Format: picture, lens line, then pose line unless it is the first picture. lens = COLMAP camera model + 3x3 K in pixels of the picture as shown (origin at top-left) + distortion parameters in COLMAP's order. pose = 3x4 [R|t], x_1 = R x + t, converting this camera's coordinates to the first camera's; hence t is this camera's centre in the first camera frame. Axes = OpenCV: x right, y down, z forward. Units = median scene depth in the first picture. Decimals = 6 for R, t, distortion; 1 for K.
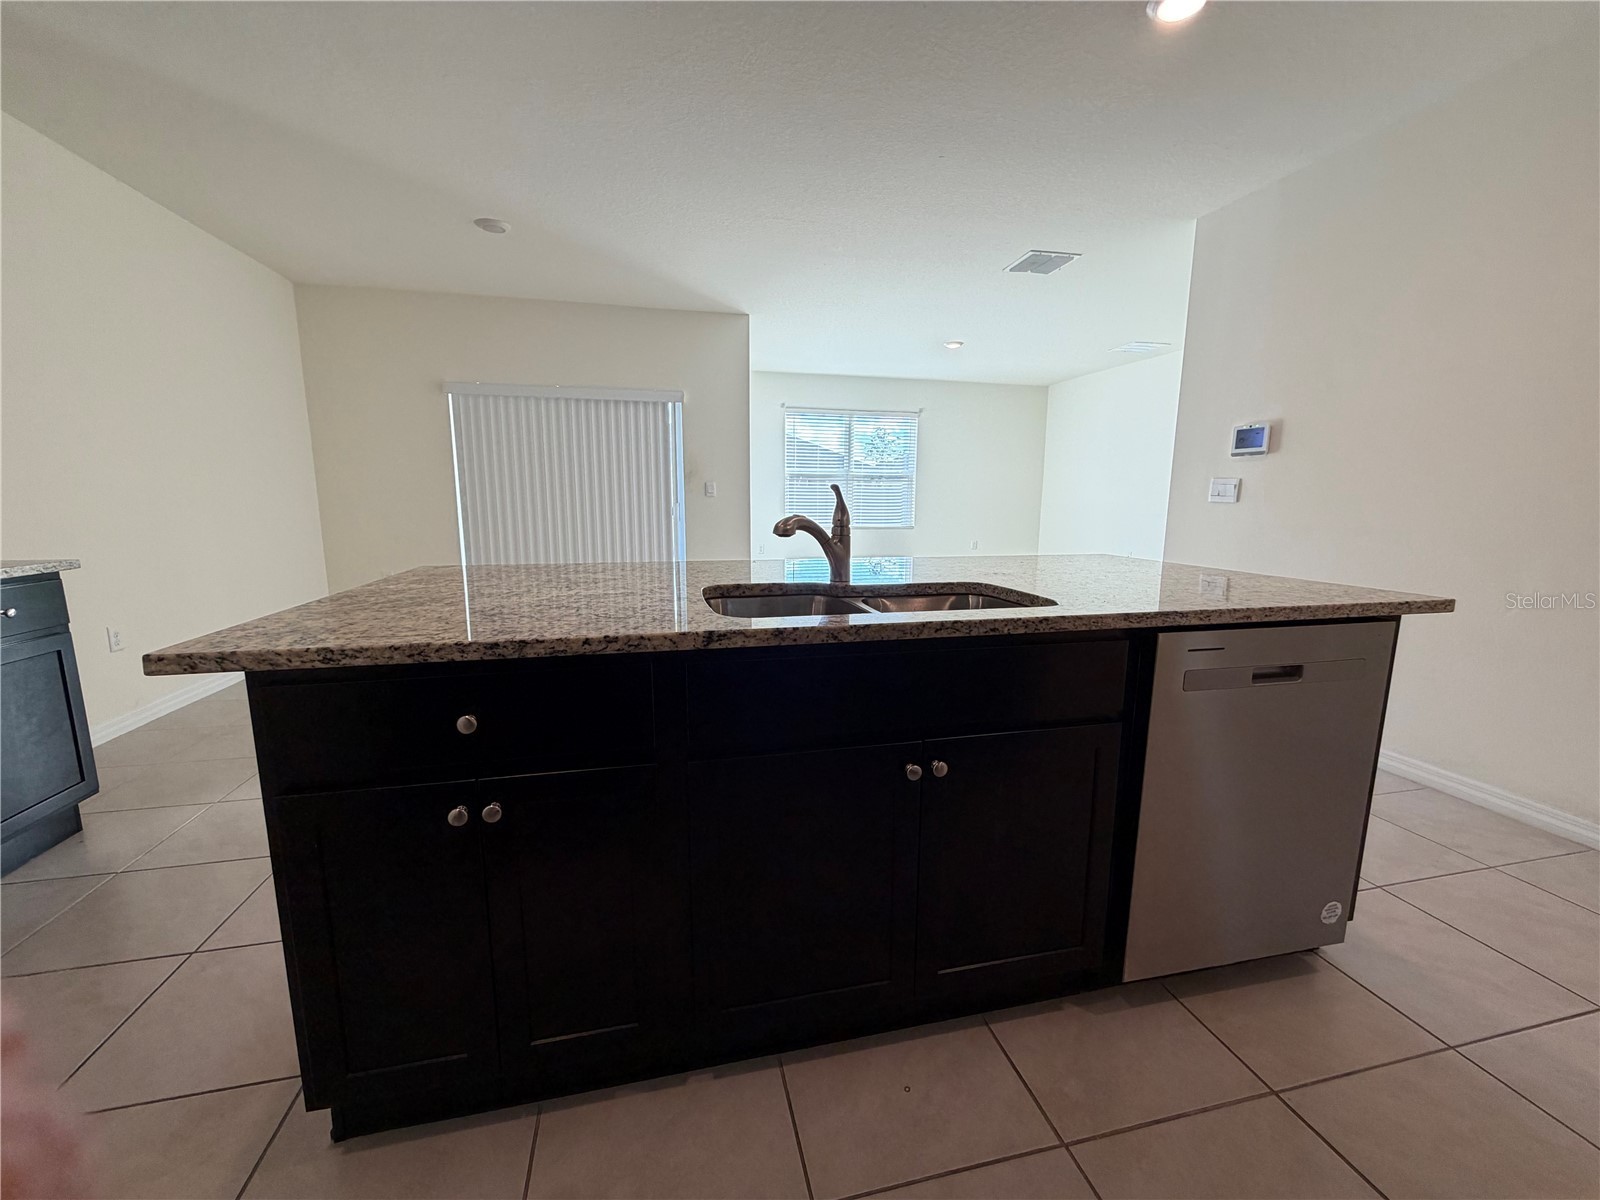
lens RADIAL K [[642.8, 0, 794.0], [0, 642.8, 598.1], [0, 0, 1]] dist [-0.000934, 0.000558]
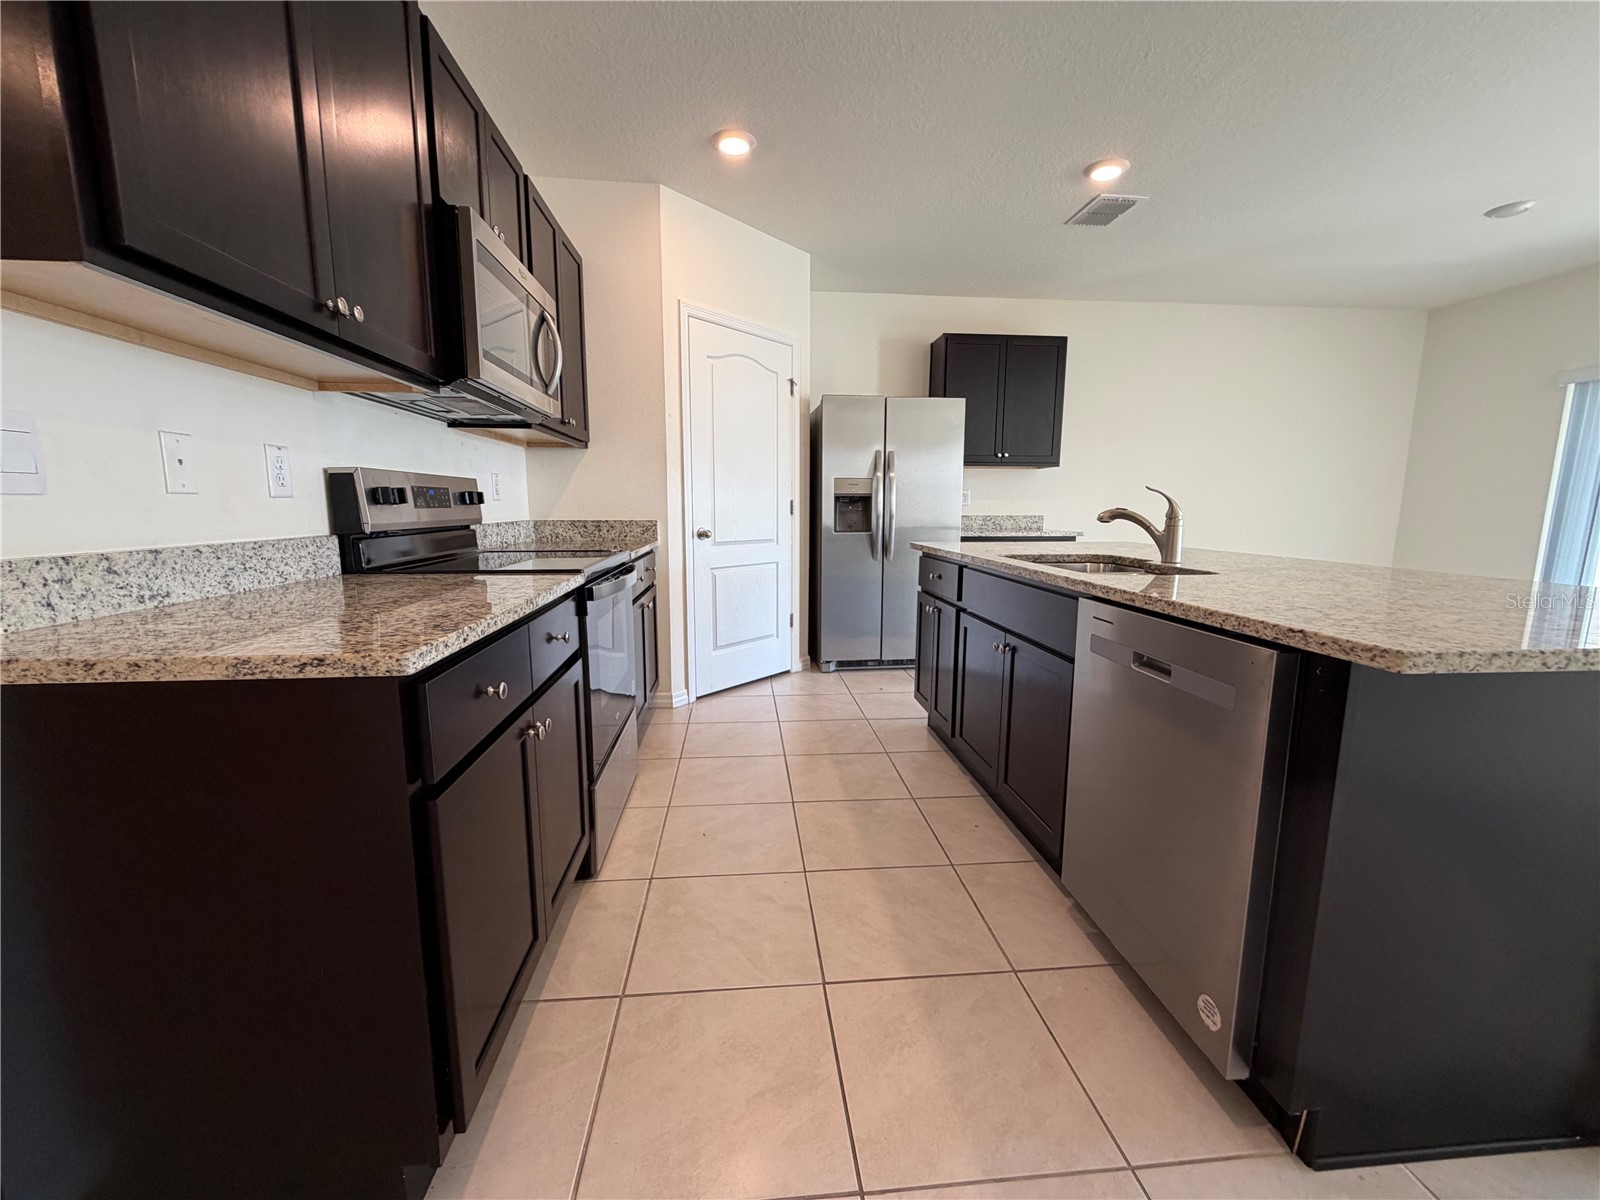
lens RADIAL K [[642.8, 0, 799.5], [0, 642.8, 600.8], [0, 0, 1]] dist [-0.000934, 0.000558]
pose [[-0.129306, 0.142423, -0.981323, 1.460486], [-0.160769, 0.973527, 0.162476, -0.043456], [0.978485, 0.178776, -0.102986, 0.453316]]
